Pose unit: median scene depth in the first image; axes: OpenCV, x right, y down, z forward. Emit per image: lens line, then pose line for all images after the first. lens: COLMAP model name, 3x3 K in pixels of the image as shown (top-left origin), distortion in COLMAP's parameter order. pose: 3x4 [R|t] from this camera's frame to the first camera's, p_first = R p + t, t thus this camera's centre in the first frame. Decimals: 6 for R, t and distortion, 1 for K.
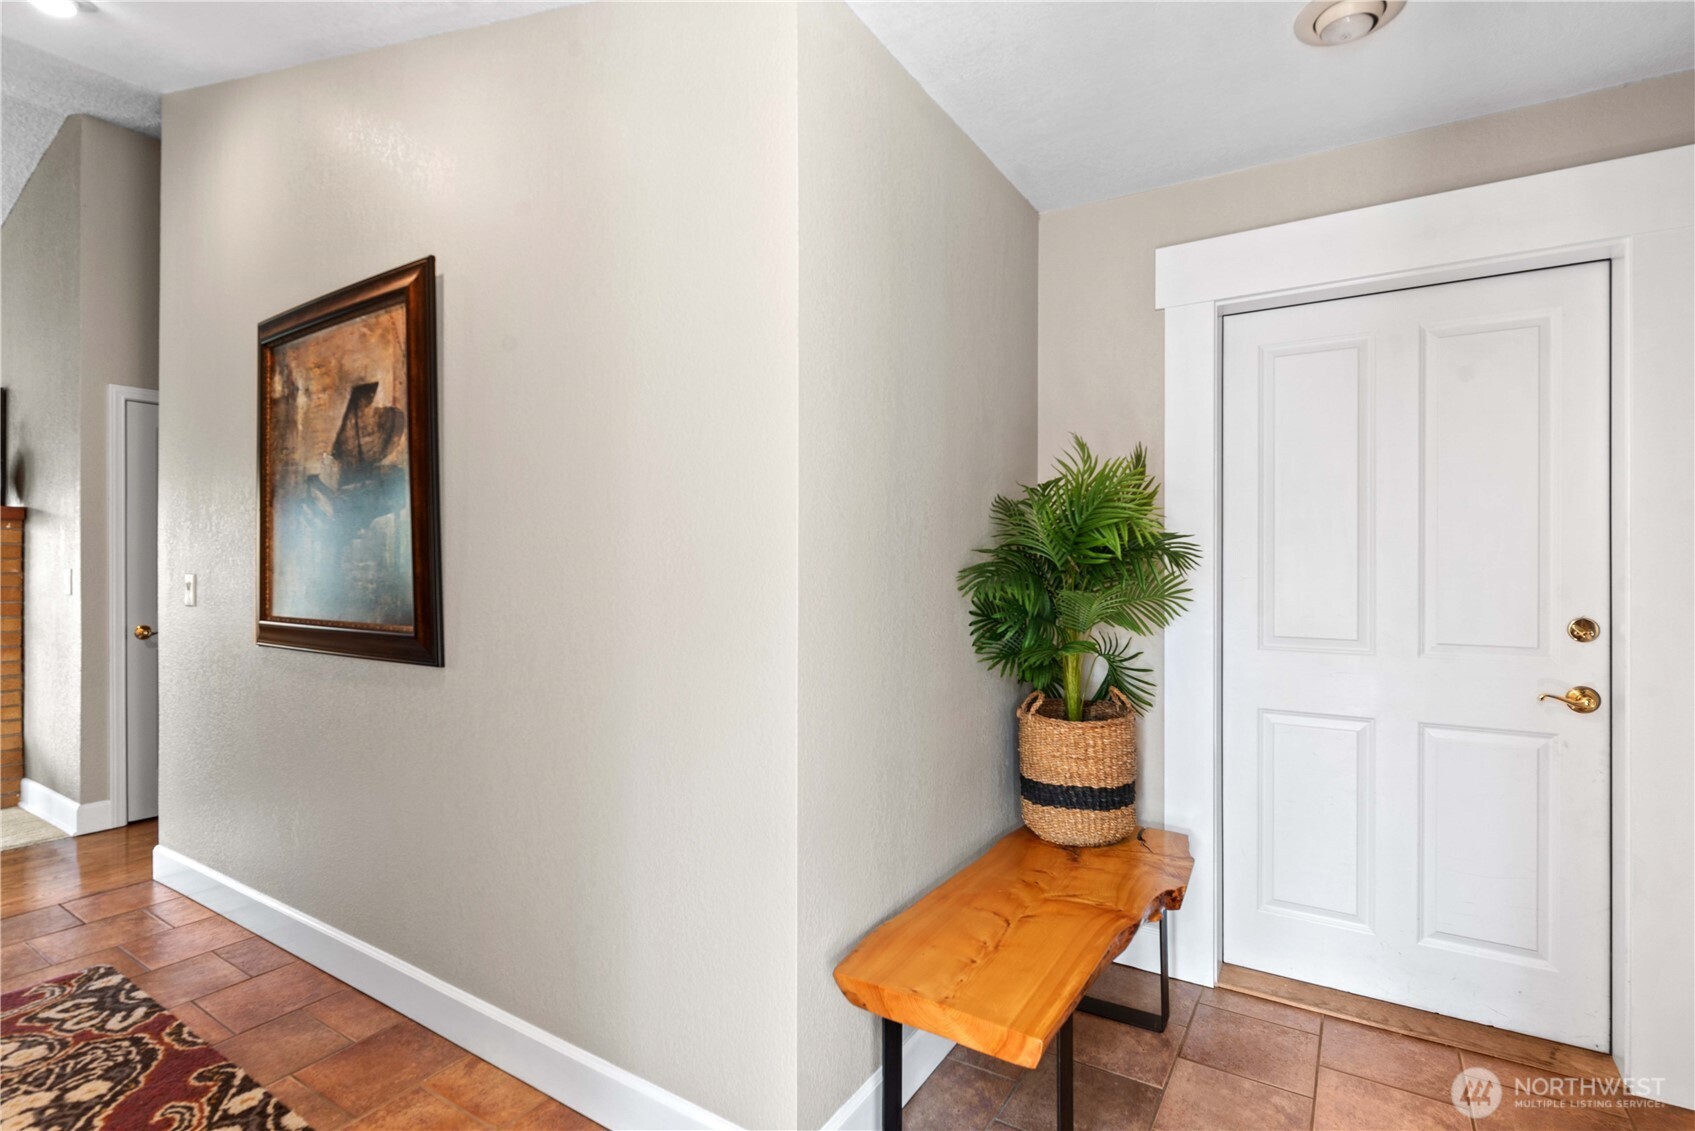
lens RADIAL K [[810.3, 0, 852.2], [0, 810.3, 576.7], [0, 0, 1]] dist [-0.002236, 0.000225]
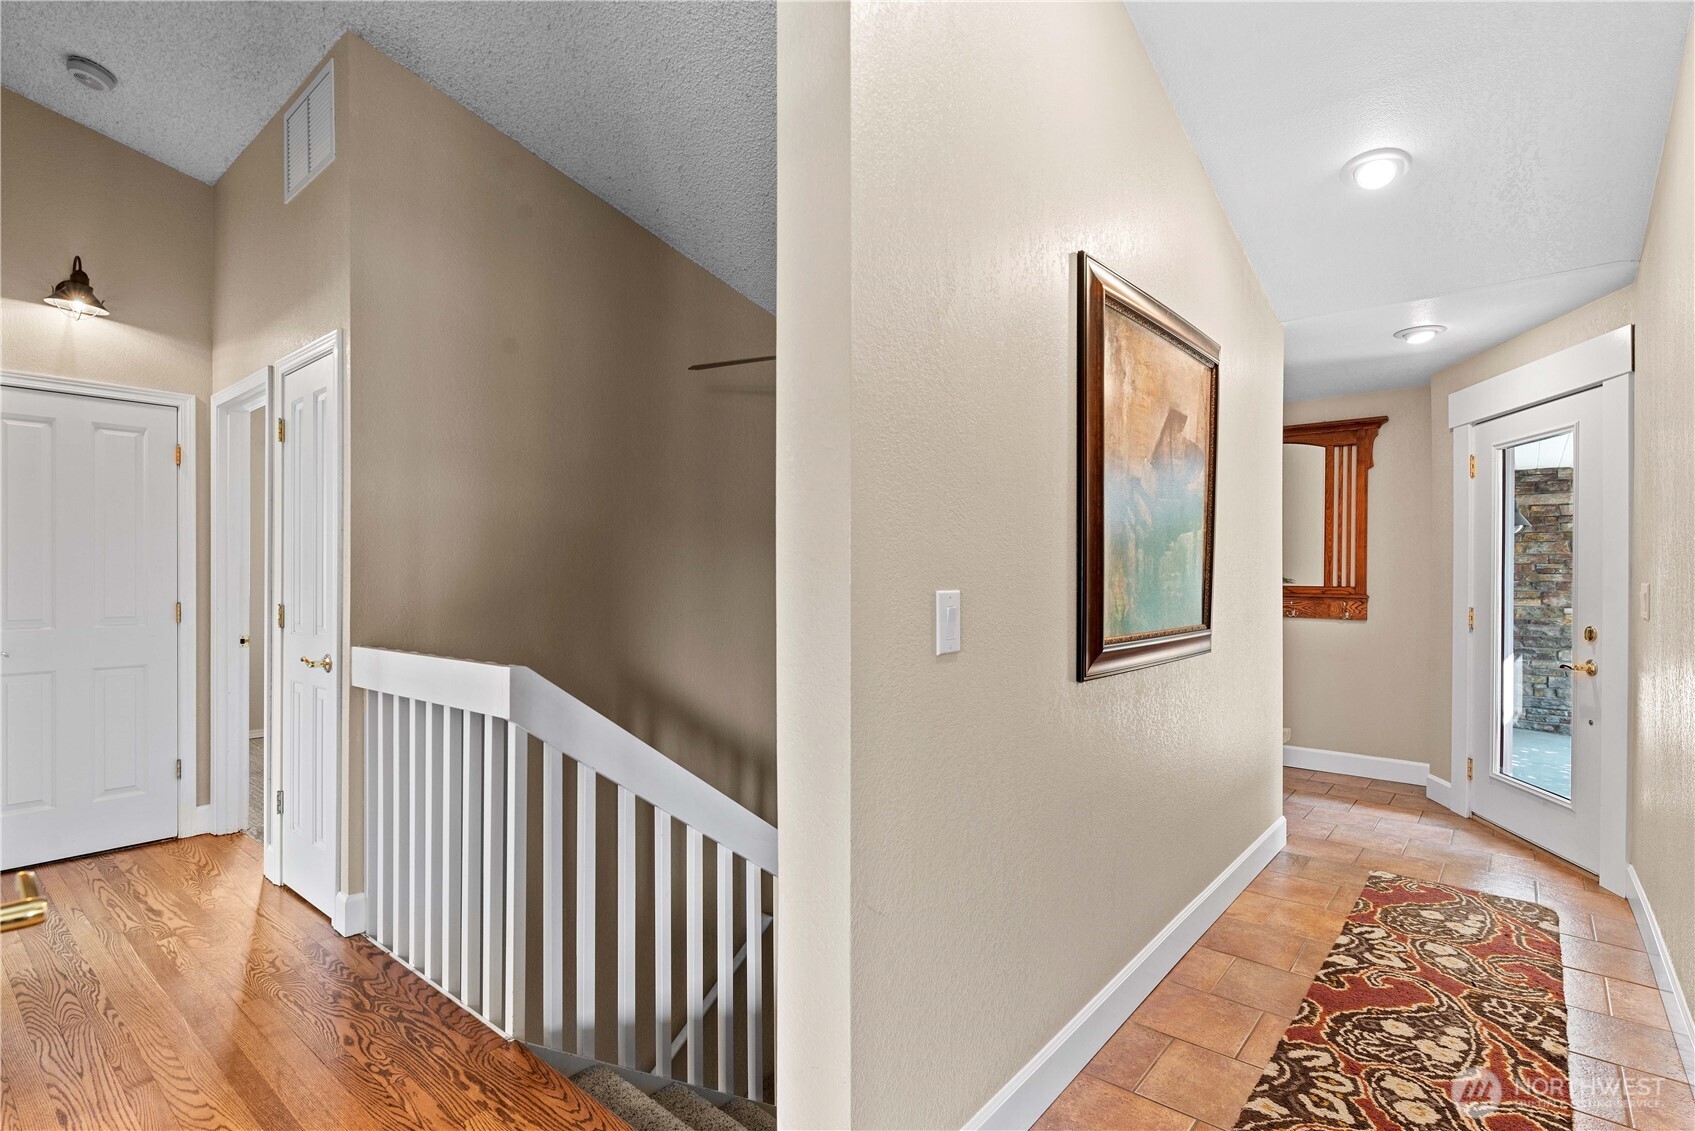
lens RADIAL K [[810.3, 0, 861.8], [0, 810.3, 567.3], [0, 0, 1]] dist [-0.002236, 0.000225]
pose [[0.119165, 0.000279, 0.992874, -2.027038], [-0.002678, 0.999996, 0.000040, -0.028207], [-0.992871, -0.002664, 0.119166, 1.502979]]
